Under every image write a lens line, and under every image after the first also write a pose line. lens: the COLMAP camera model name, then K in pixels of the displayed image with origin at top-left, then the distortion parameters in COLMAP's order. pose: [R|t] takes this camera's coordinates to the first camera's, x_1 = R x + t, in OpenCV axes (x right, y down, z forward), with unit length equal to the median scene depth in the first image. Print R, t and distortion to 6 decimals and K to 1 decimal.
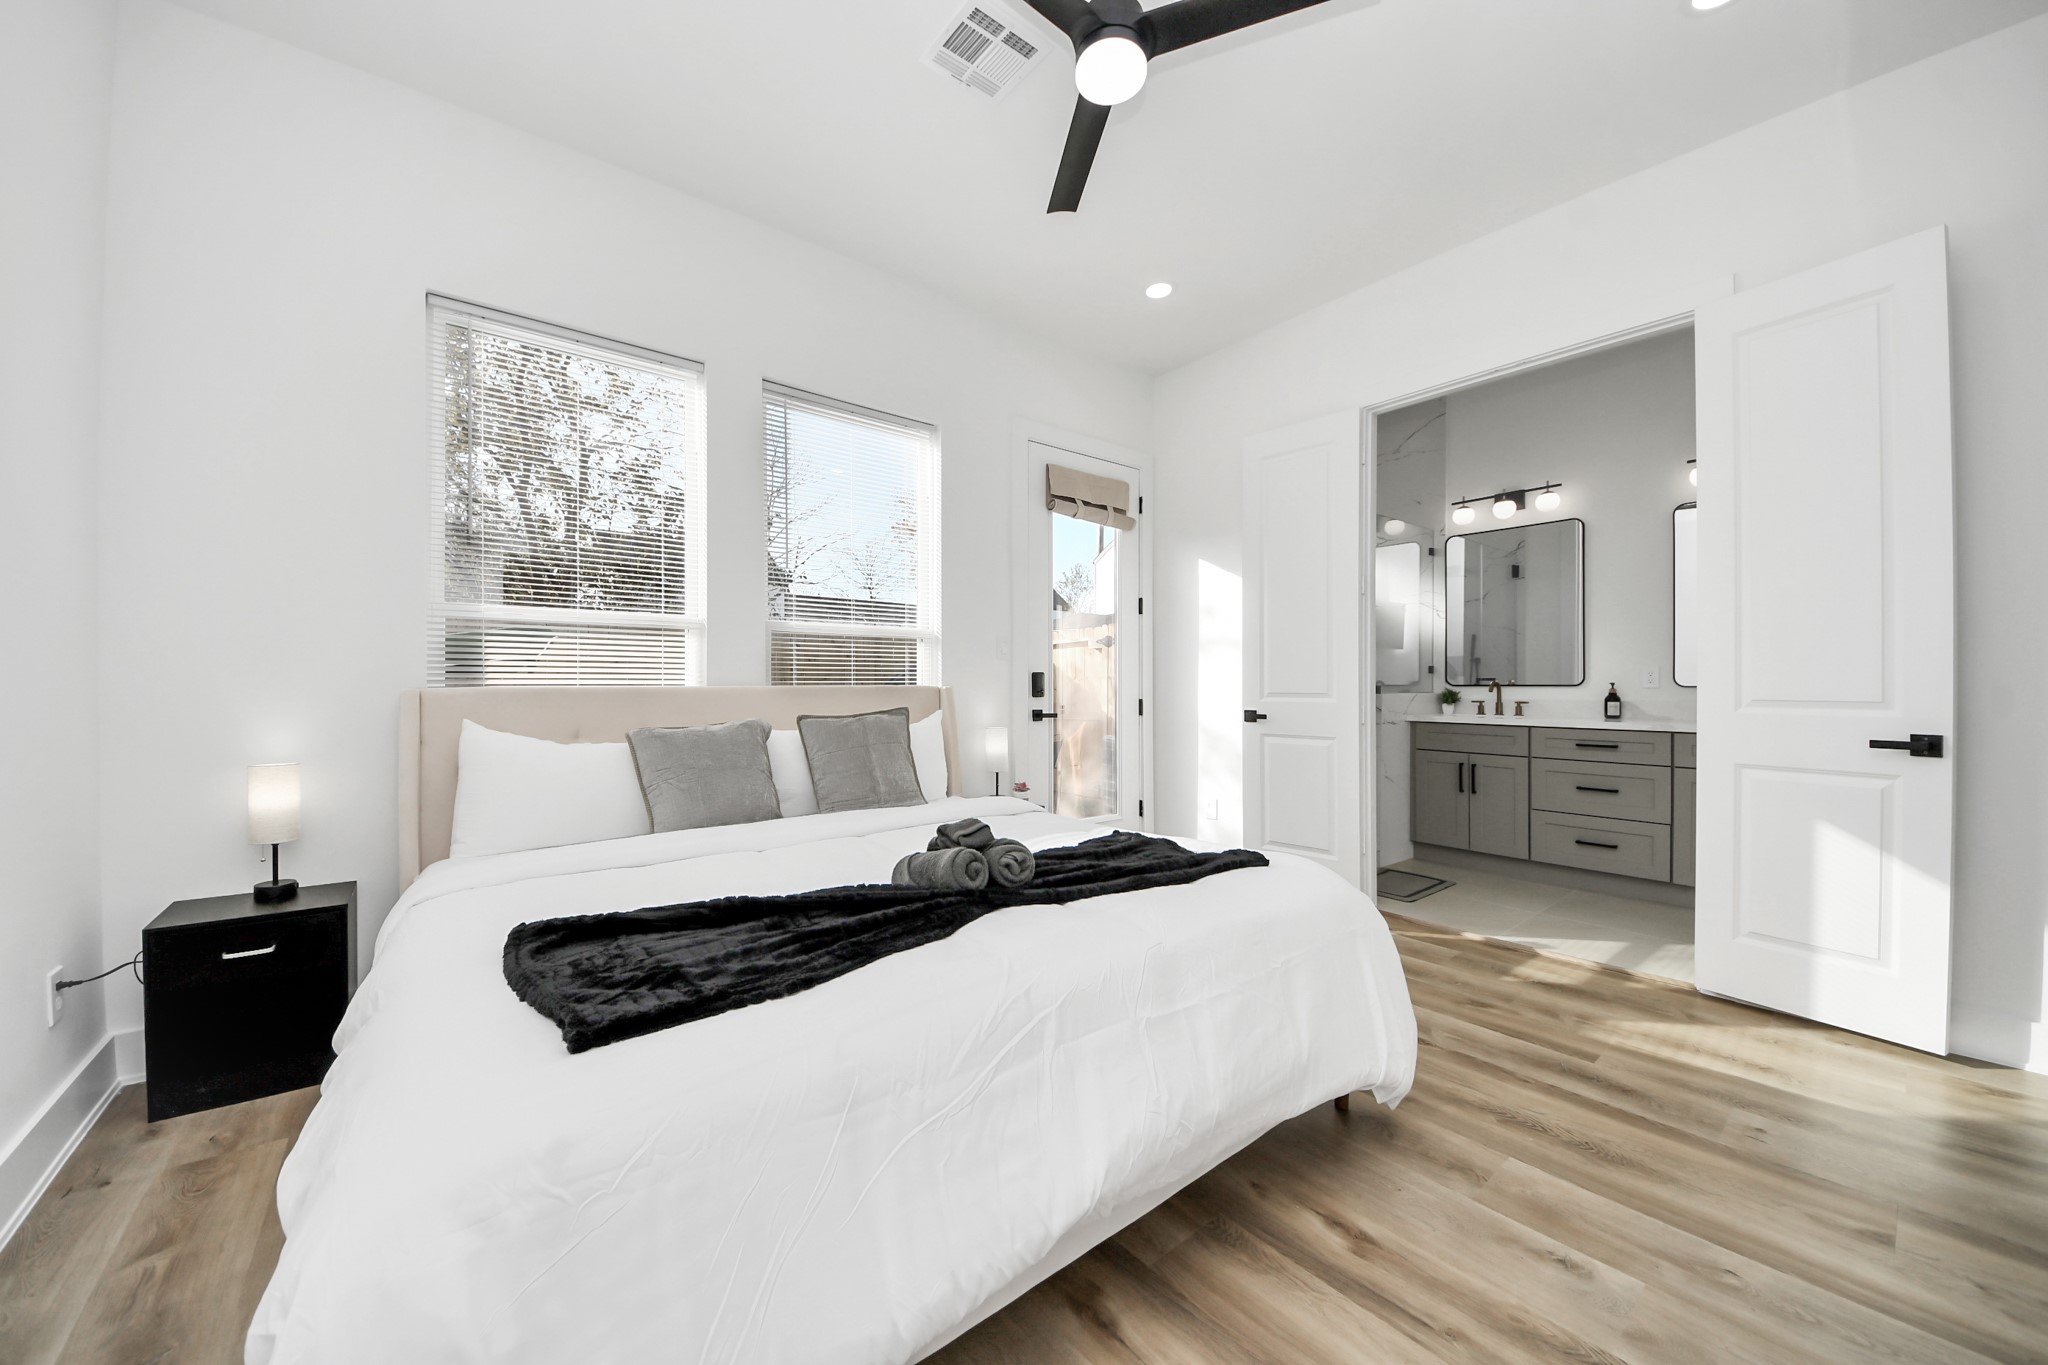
lens RADIAL K [[757.3, 0, 982.1], [0, 757.3, 681.1], [0, 0, 1]] dist [-0.000468, -0.000288]
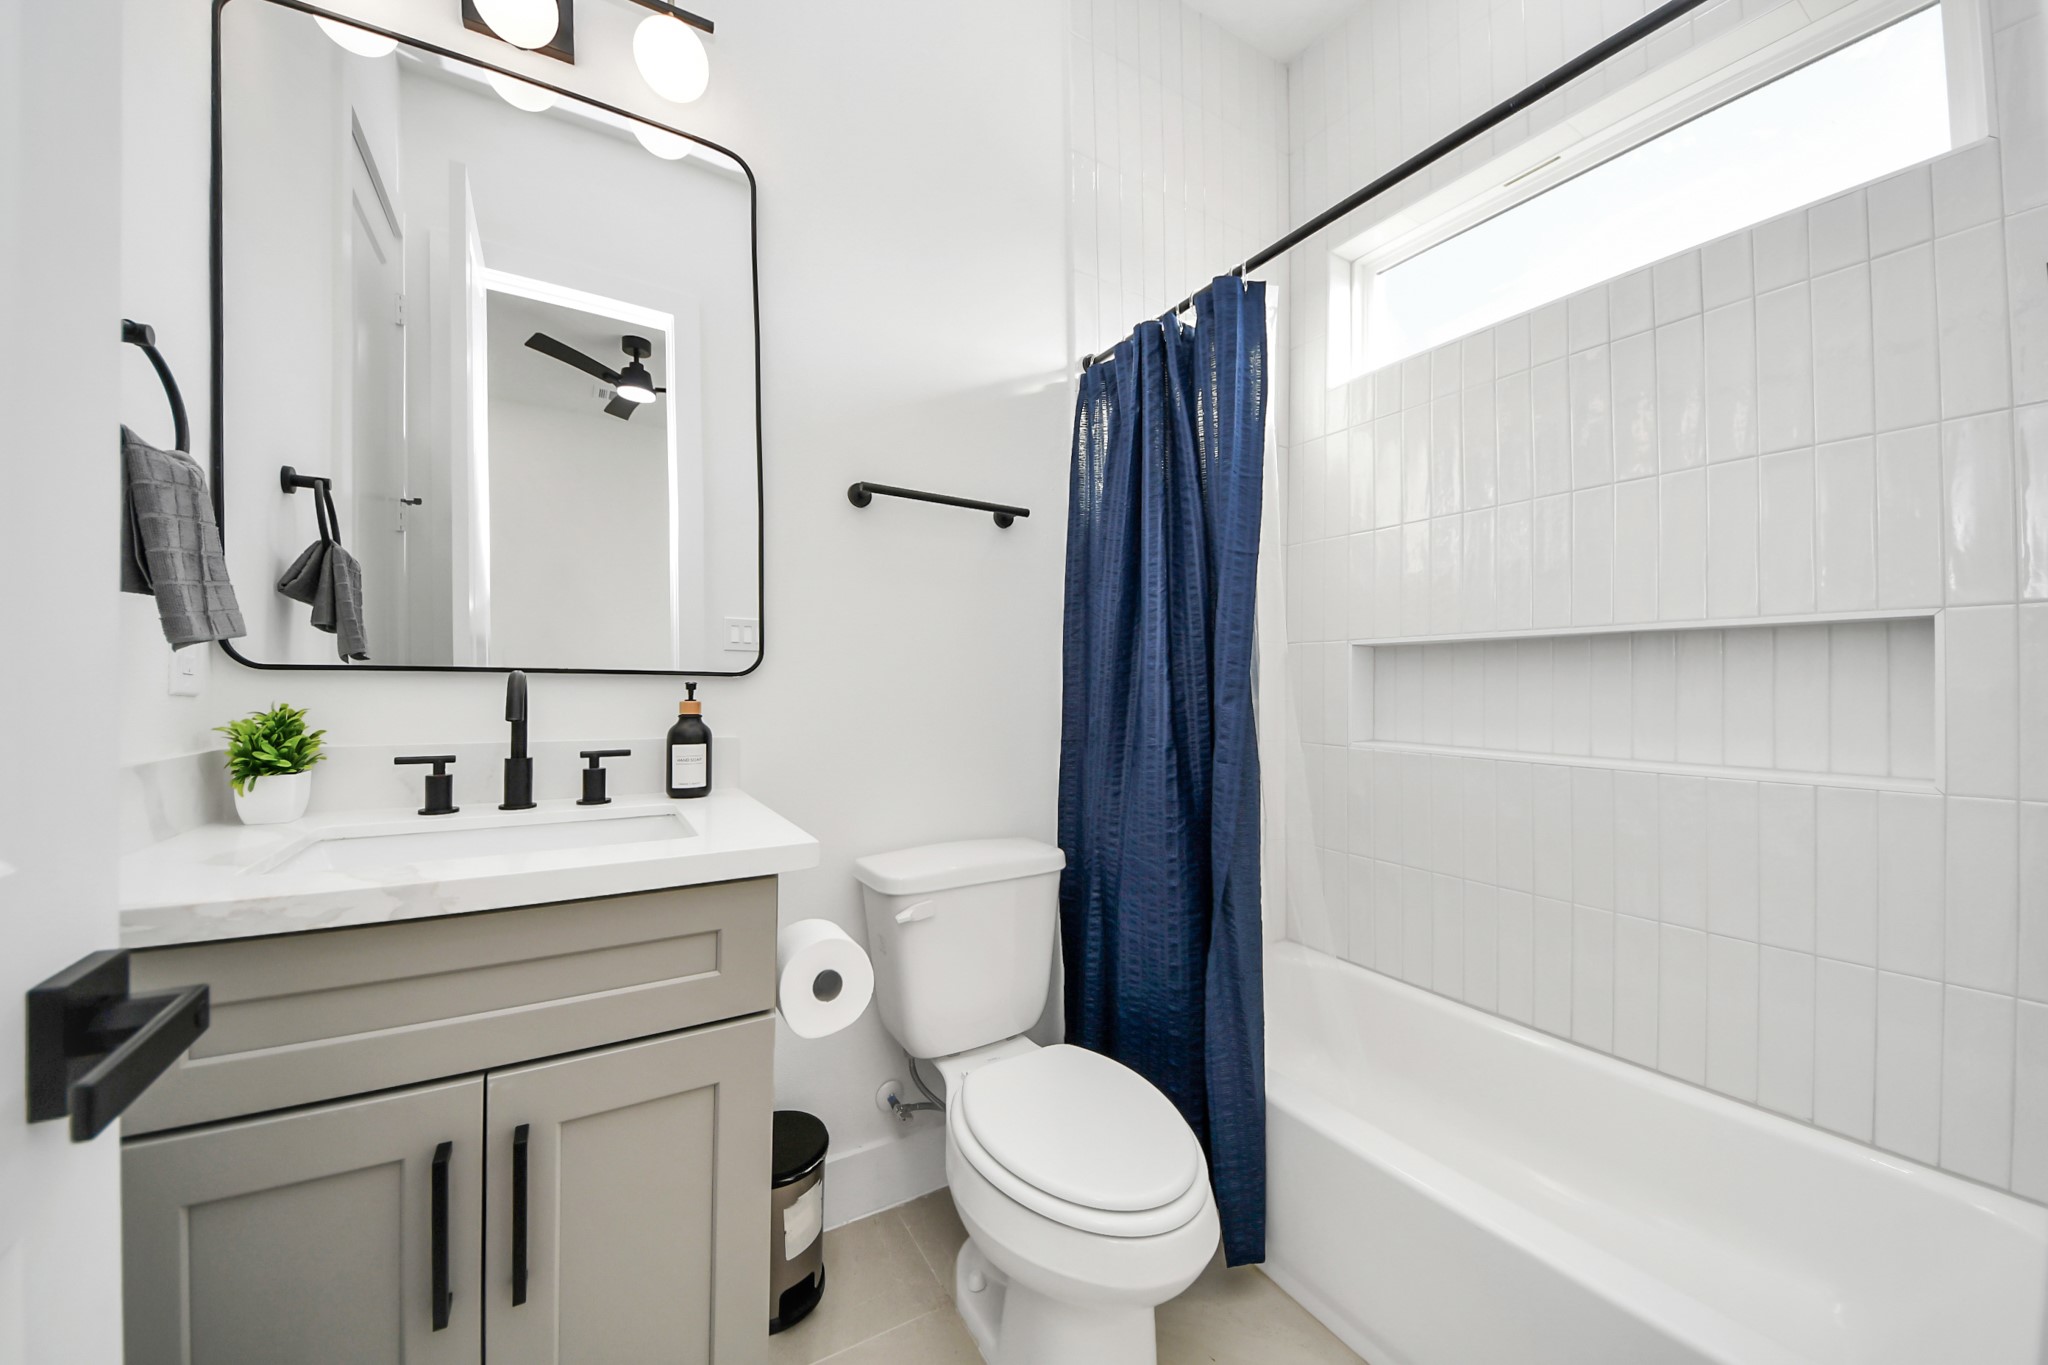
lens RADIAL K [[745.7, 0, 997.2], [0, 745.7, 678.5], [0, 0, 1]] dist [-0.001318, -0.000039]
pose [[0.117046, 0.014231, 0.993025, 0.486963], [-0.008598, 0.999874, -0.013316, 0.003640], [-0.993089, -0.006980, 0.117153, 0.871017]]
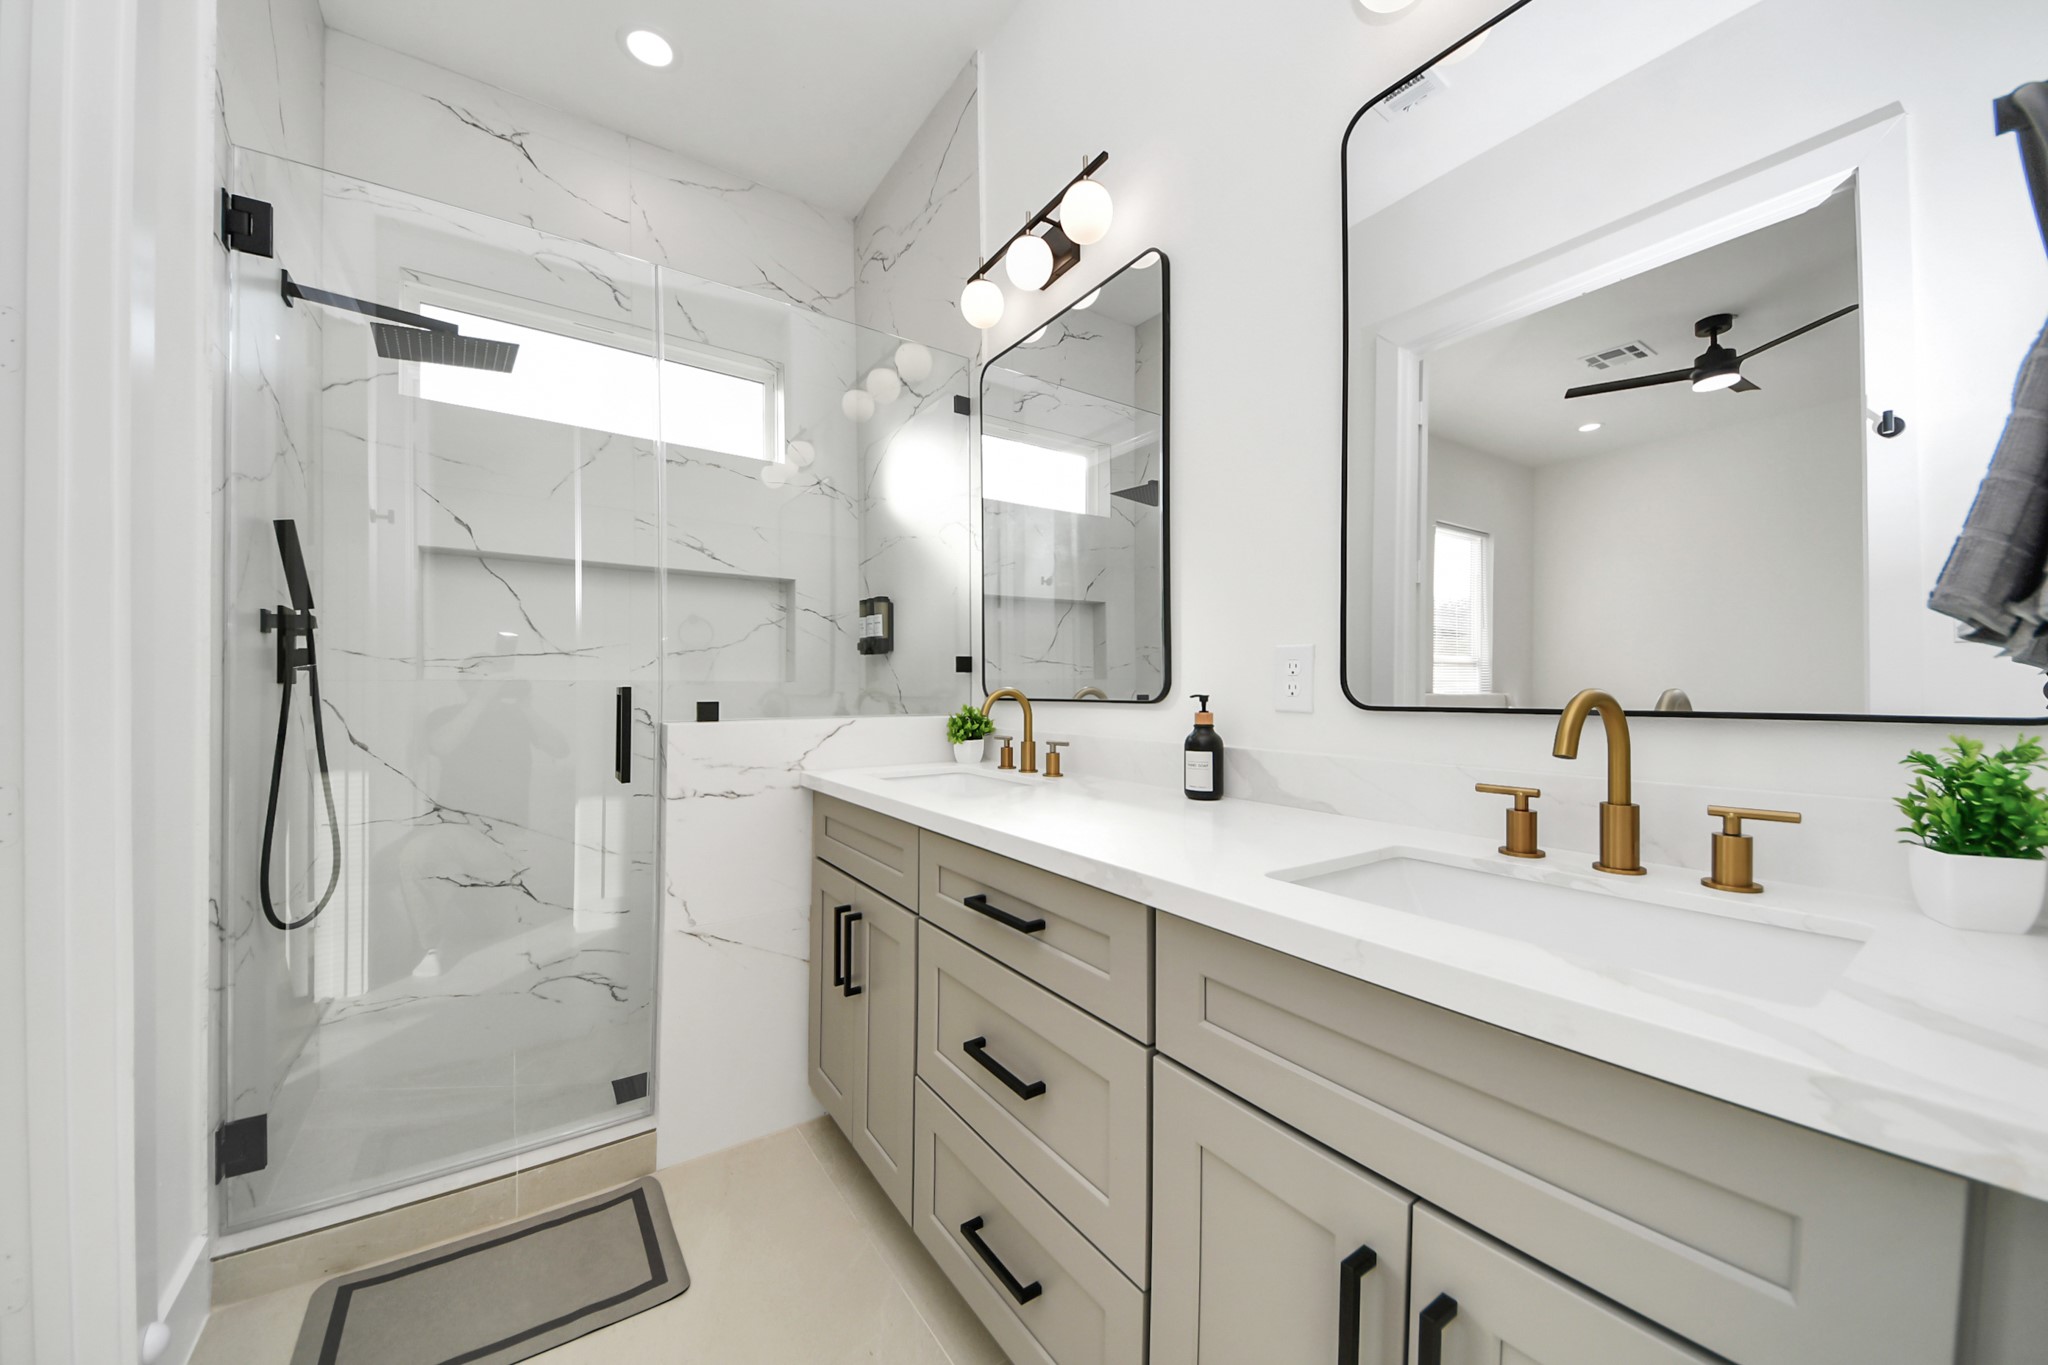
lens RADIAL K [[735.1, 0, 1015.3], [0, 735.1, 682.1], [0, 0, 1]] dist [0.011796, -0.000036]
pose [[0.997947, -0.002127, -0.064009, 0.751665], [0.001493, 0.999949, -0.009955, -0.000376], [0.064027, 0.009839, 0.997900, 0.646813]]
